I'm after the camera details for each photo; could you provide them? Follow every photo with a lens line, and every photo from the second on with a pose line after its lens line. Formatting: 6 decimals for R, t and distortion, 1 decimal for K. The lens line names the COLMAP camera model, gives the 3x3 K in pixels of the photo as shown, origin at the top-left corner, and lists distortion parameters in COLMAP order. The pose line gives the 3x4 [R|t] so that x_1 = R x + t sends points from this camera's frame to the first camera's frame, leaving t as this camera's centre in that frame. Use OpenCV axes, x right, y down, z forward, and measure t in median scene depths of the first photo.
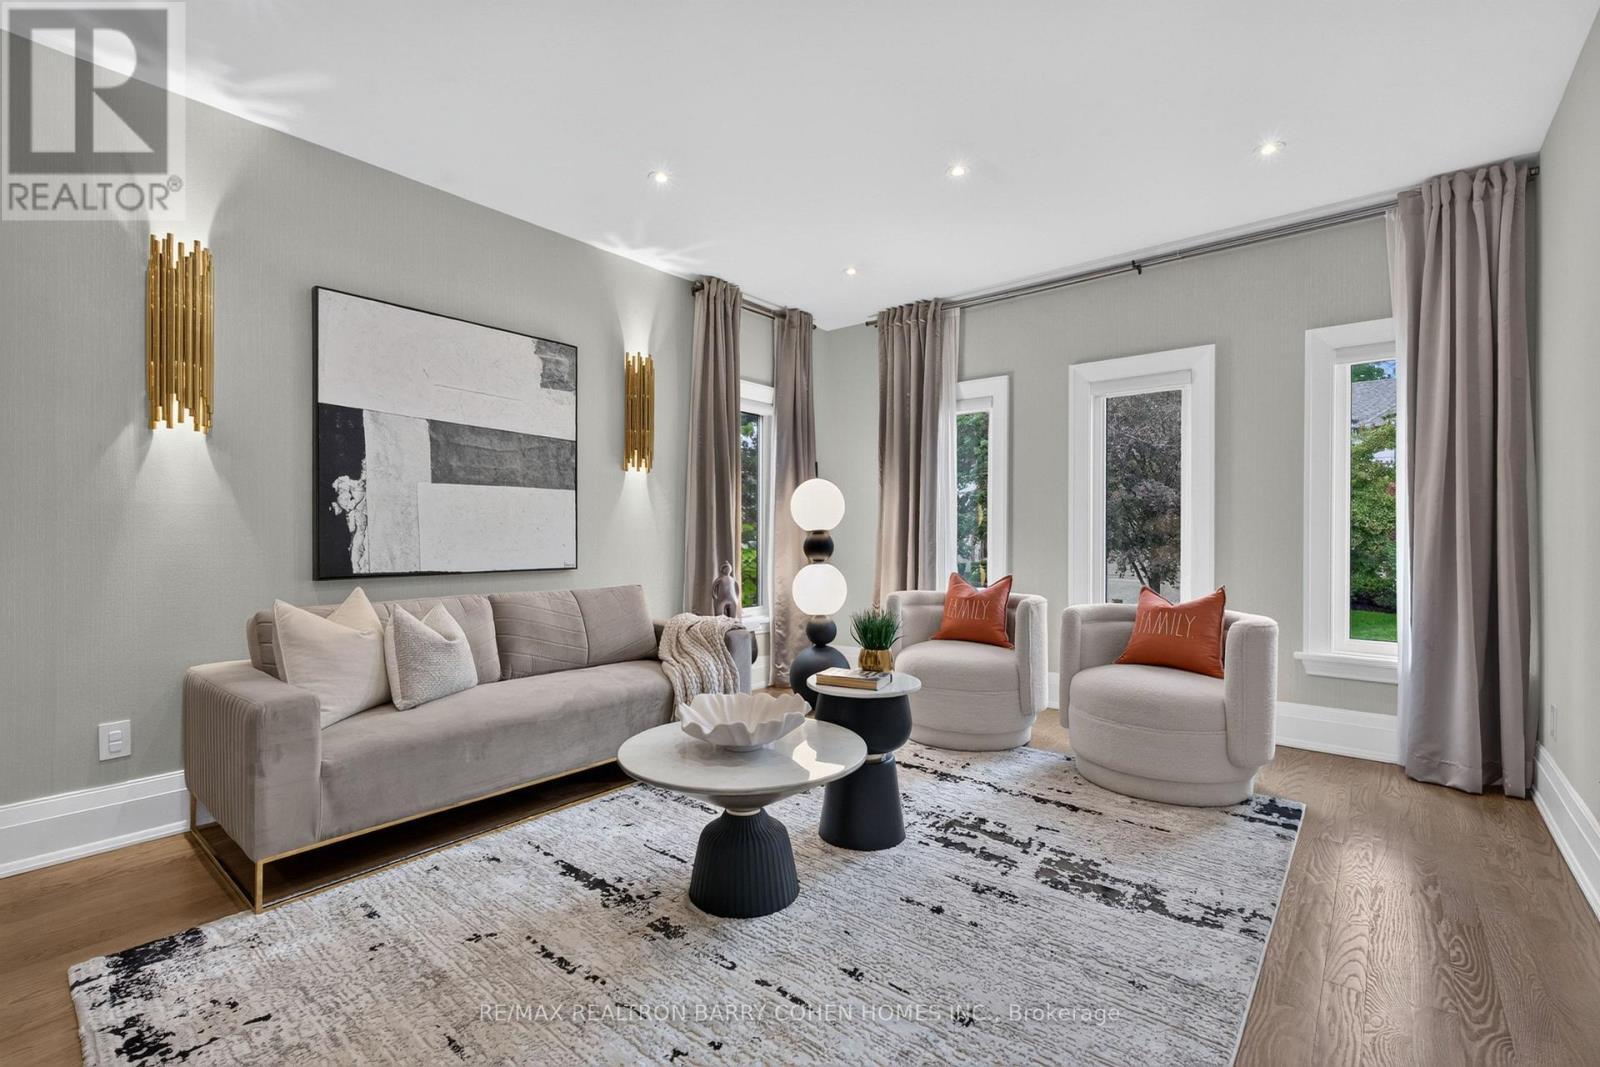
lens RADIAL K [[697.9, 0, 801.4], [0, 697.9, 536.5], [0, 0, 1]] dist [0.008052, -0.000024]
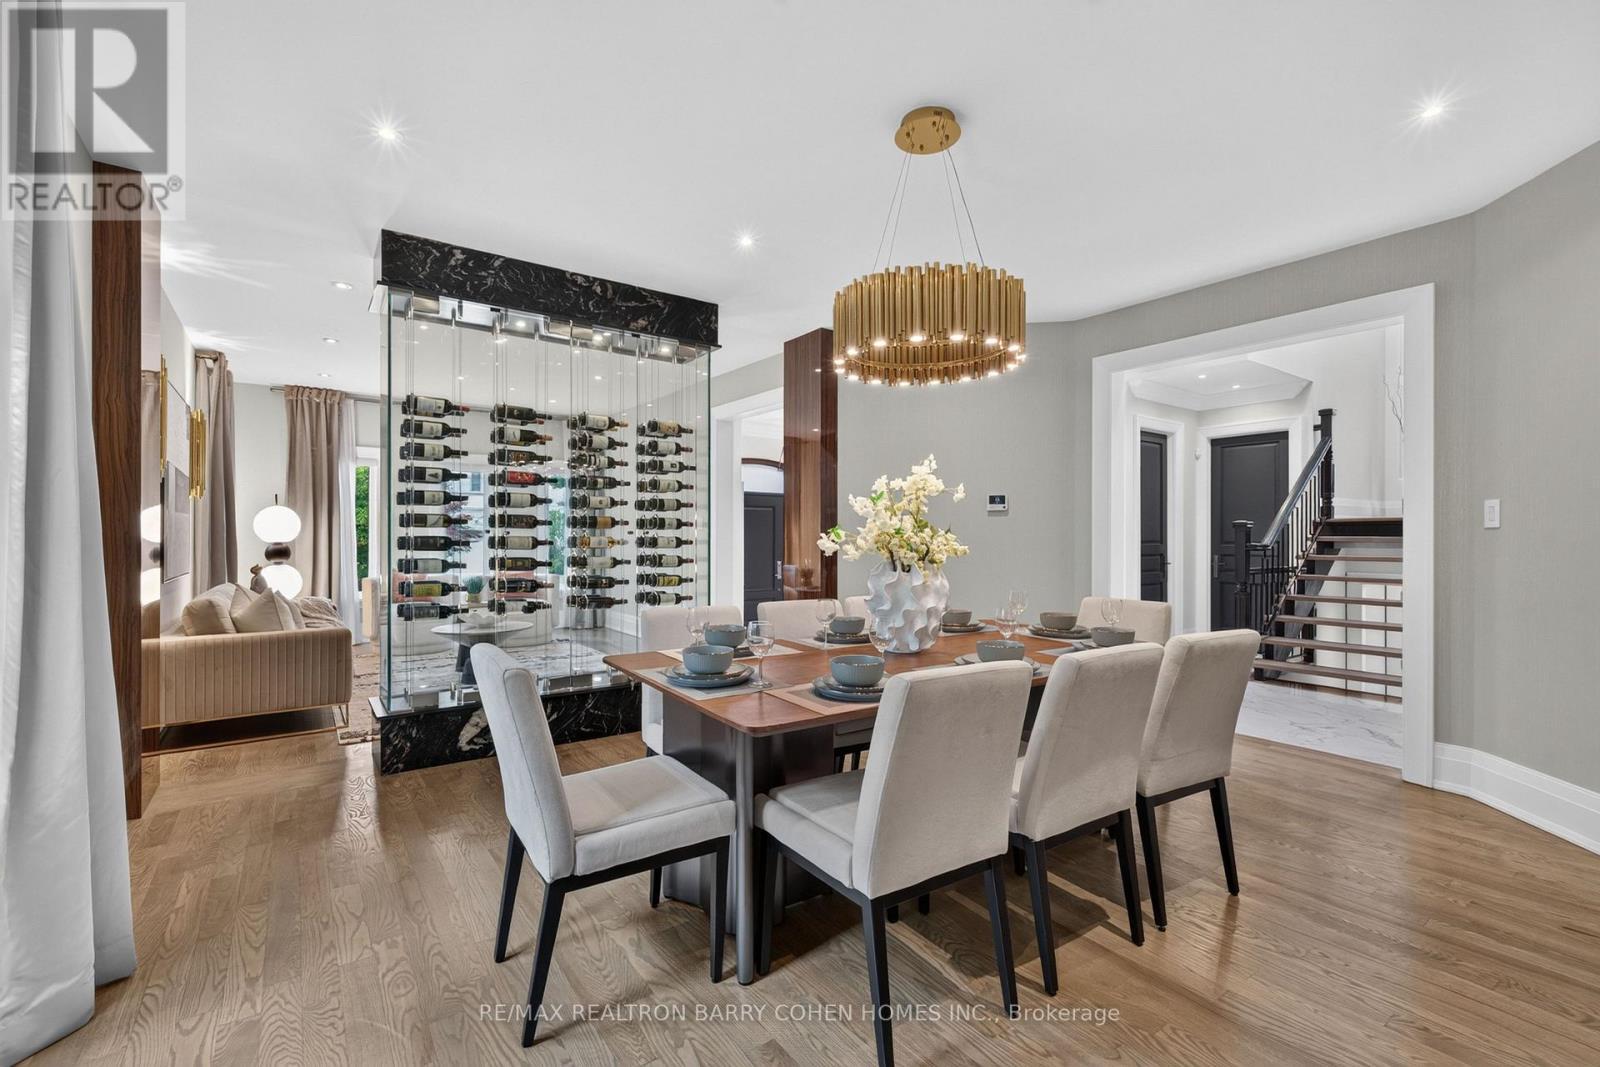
lens RADIAL K [[697.9, 0, 801.4], [0, 697.9, 536.5], [0, 0, 1]] dist [0.008052, -0.000024]
pose [[0.247256, 0.000439, 0.968950, -1.089755], [0.000466, 1.000000, -0.000572, -0.017677], [-0.968950, 0.000593, 0.247256, -0.378682]]
